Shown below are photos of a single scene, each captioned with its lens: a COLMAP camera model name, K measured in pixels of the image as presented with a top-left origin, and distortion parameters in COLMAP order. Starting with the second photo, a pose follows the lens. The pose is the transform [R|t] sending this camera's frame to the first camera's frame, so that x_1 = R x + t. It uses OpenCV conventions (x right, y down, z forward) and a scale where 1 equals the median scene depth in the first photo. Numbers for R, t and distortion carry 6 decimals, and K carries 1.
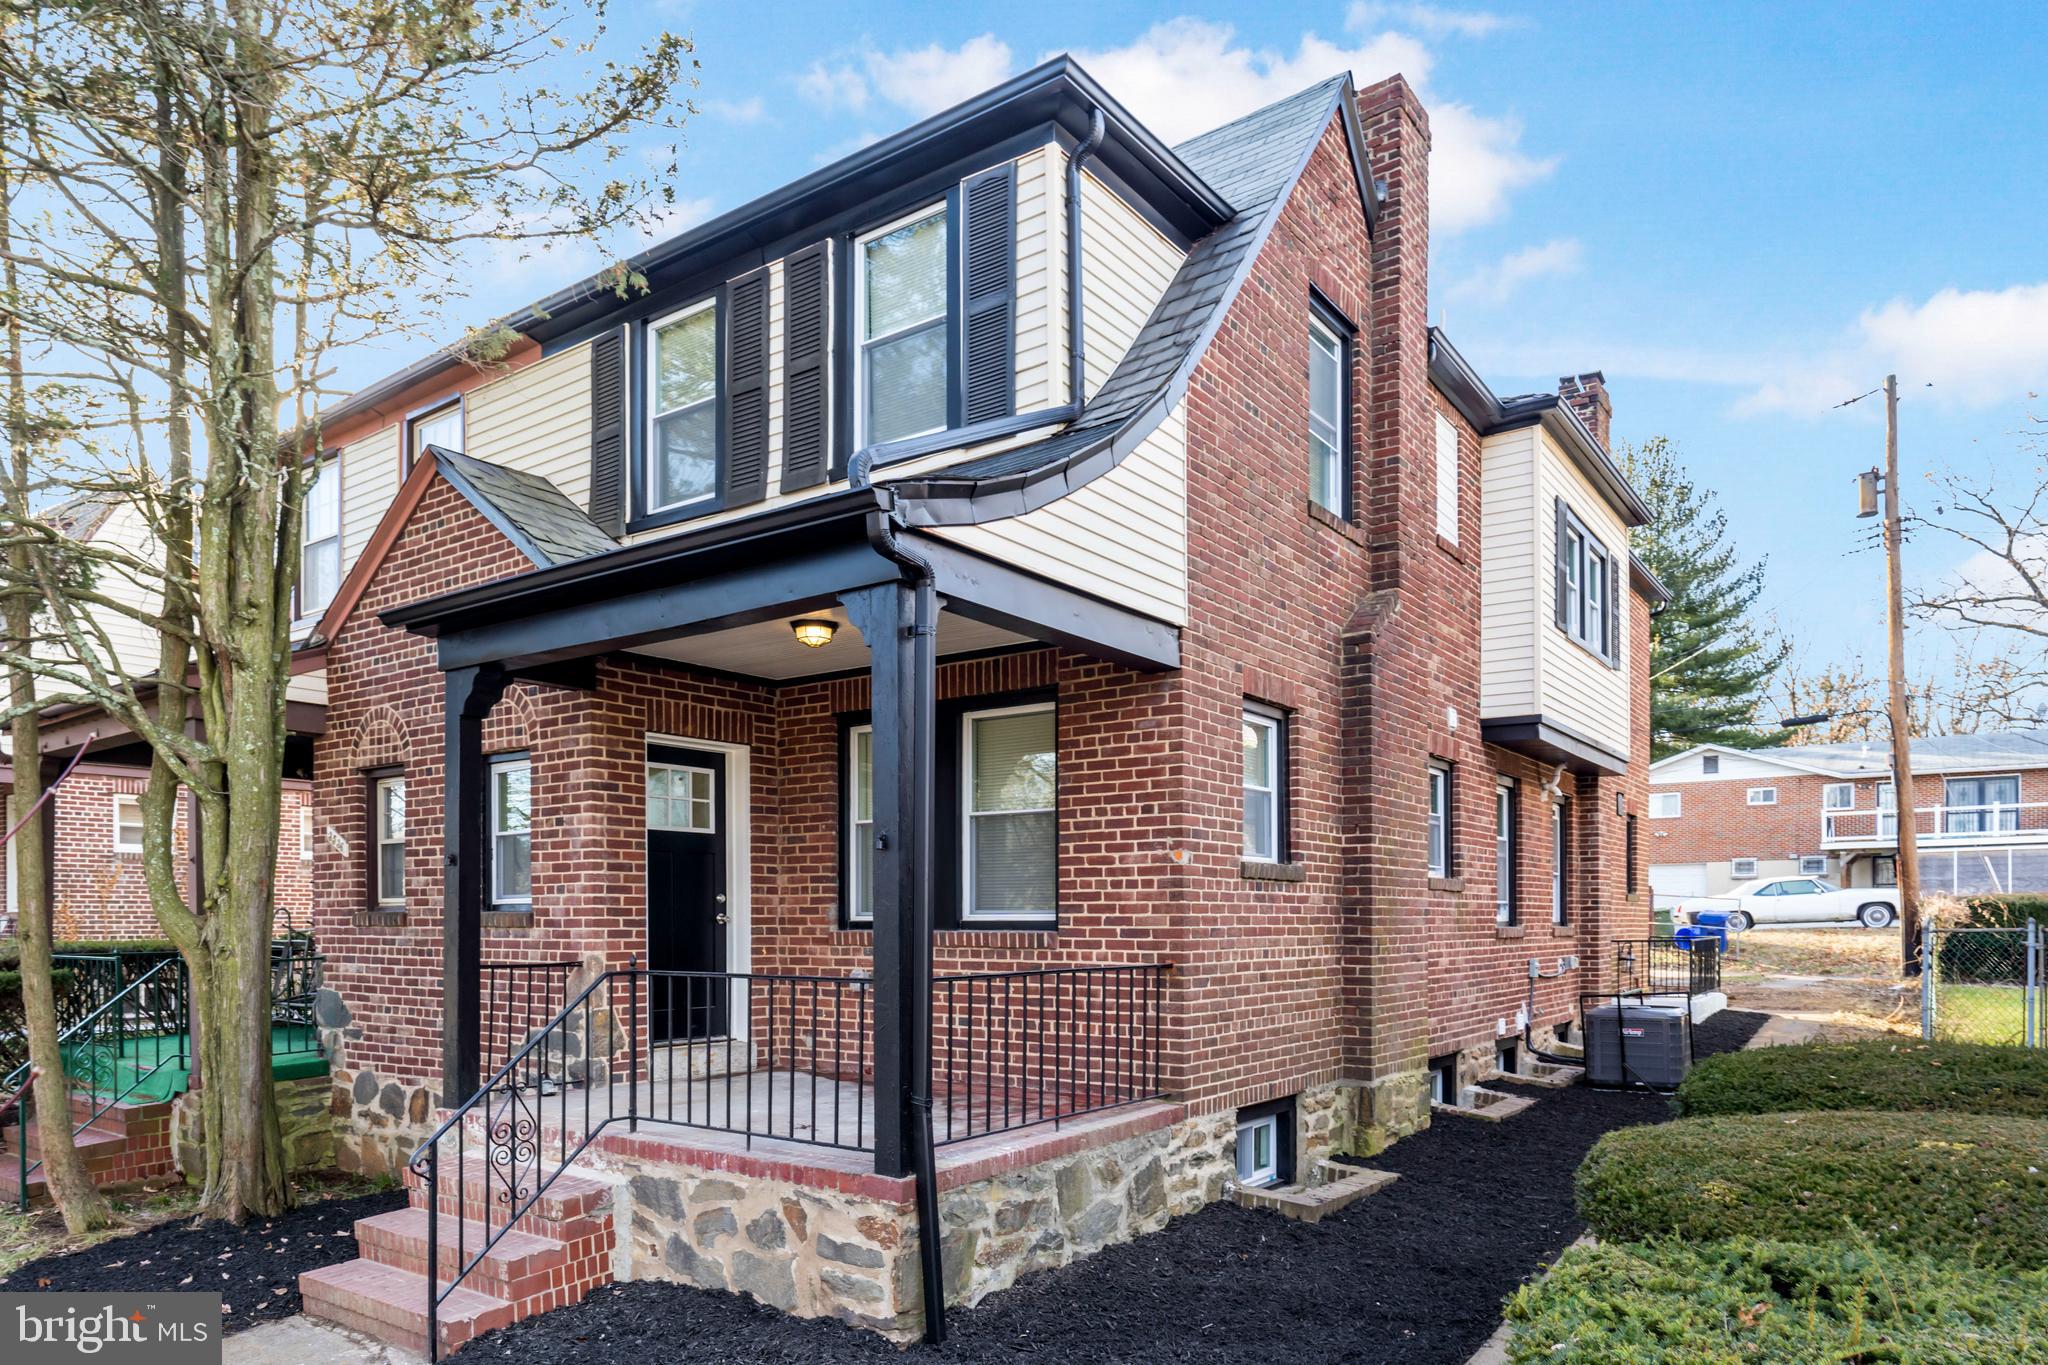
lens RADIAL K [[1261.2, 0, 1043.0], [0, 1261.2, 876.9], [0, 0, 1]] dist [0.000430, 0.002086]
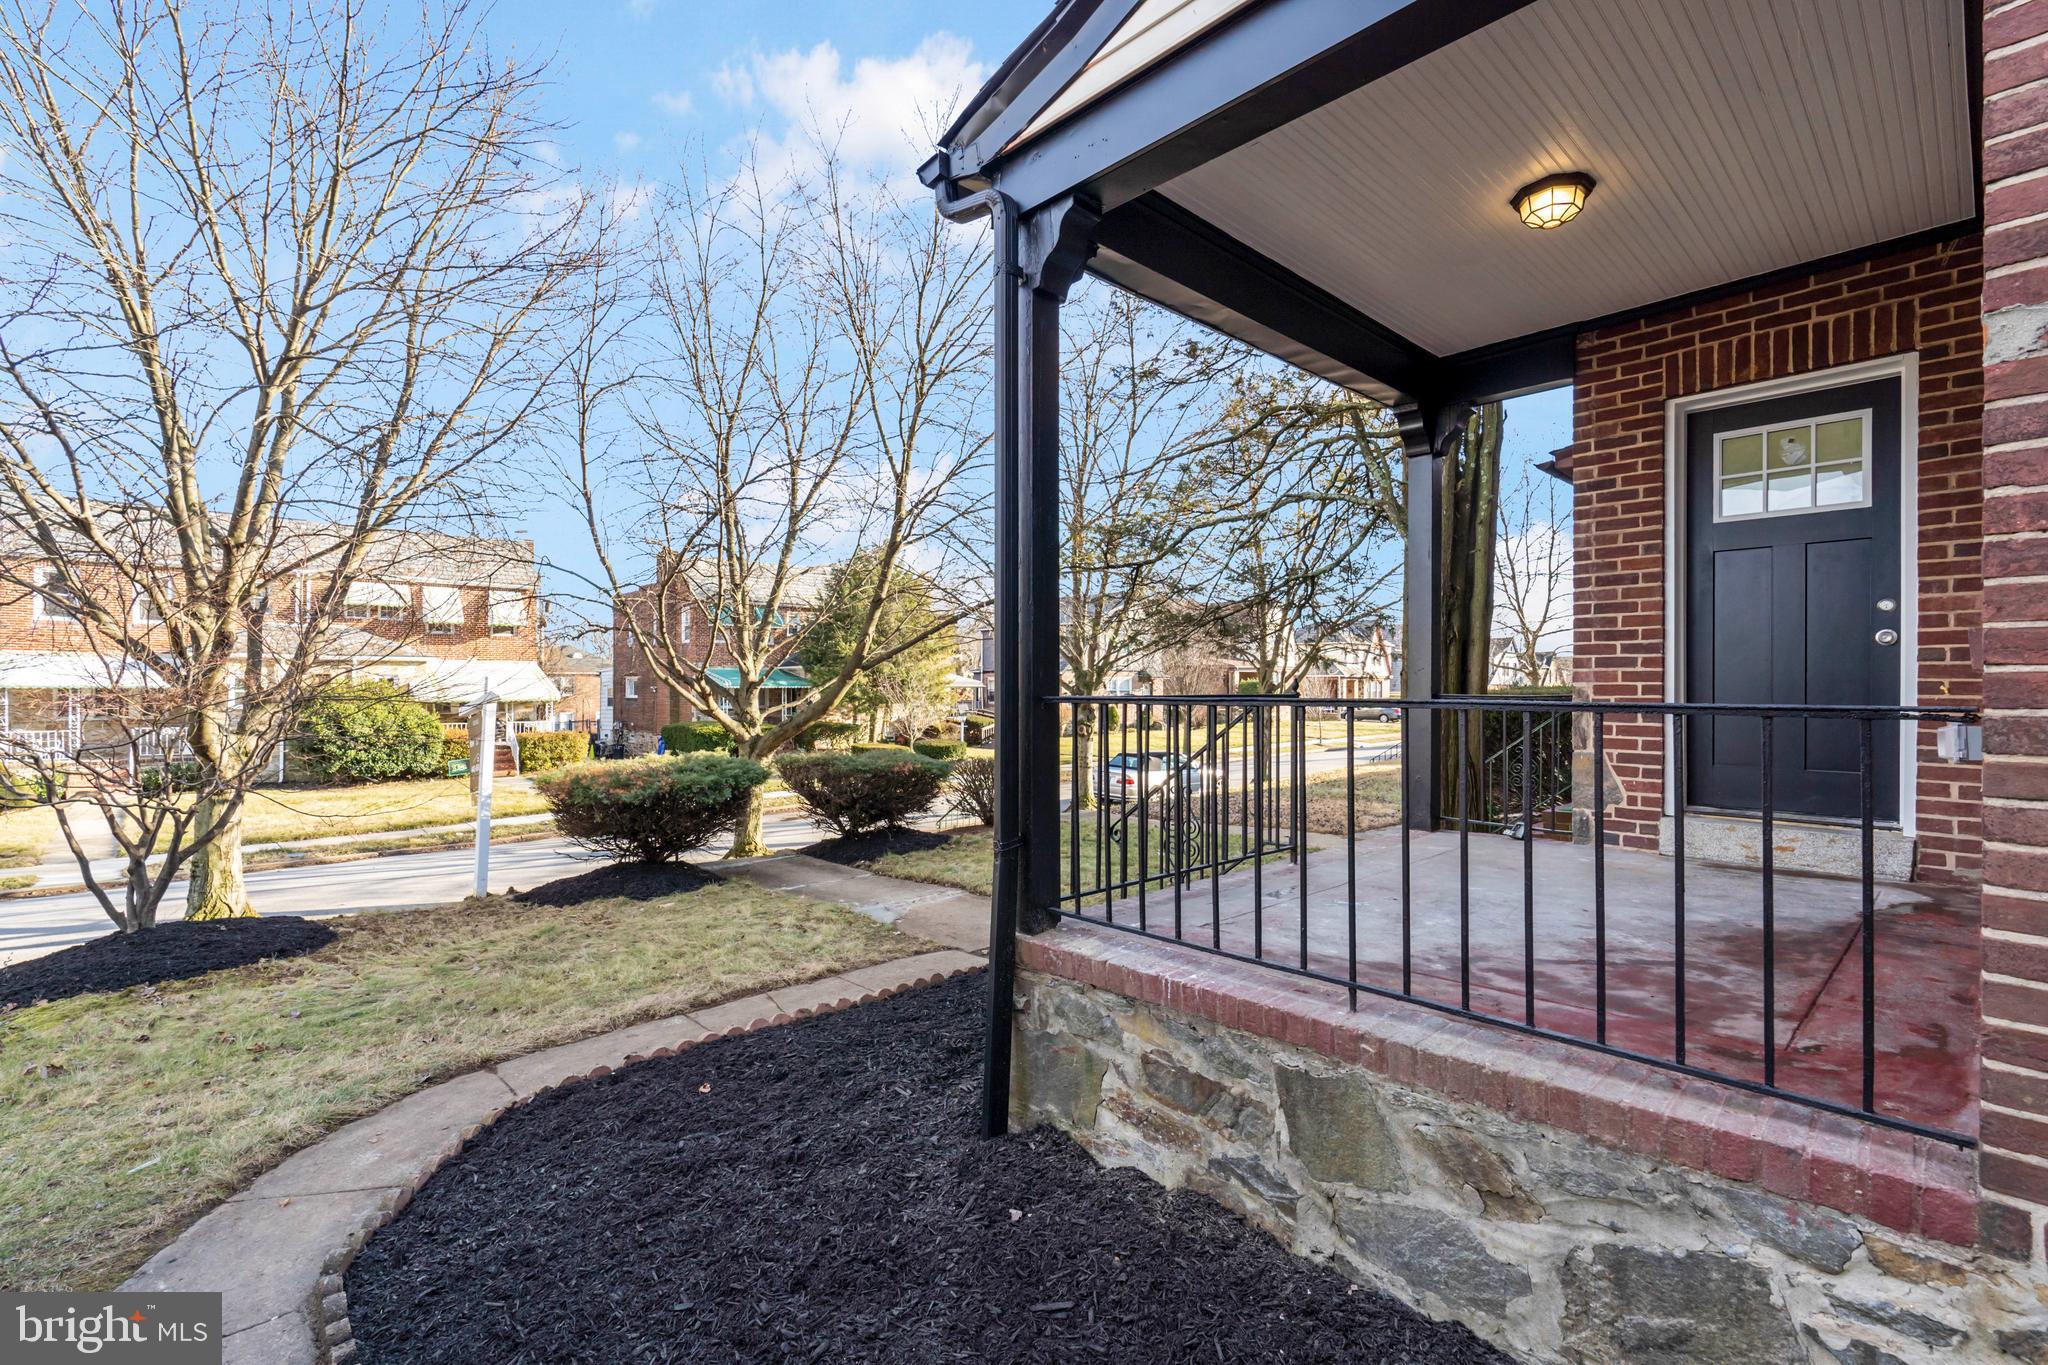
lens RADIAL K [[920.1, 0, 1024.7], [0, 920.1, 687.3], [0, 0, 1]] dist [-0.001171, -0.000158]
pose [[-0.192909, 0.000325, -0.981217, 0.350784], [0.033124, 0.999432, -0.006181, 0.057637], [0.980657, -0.033694, -0.192810, 0.813364]]
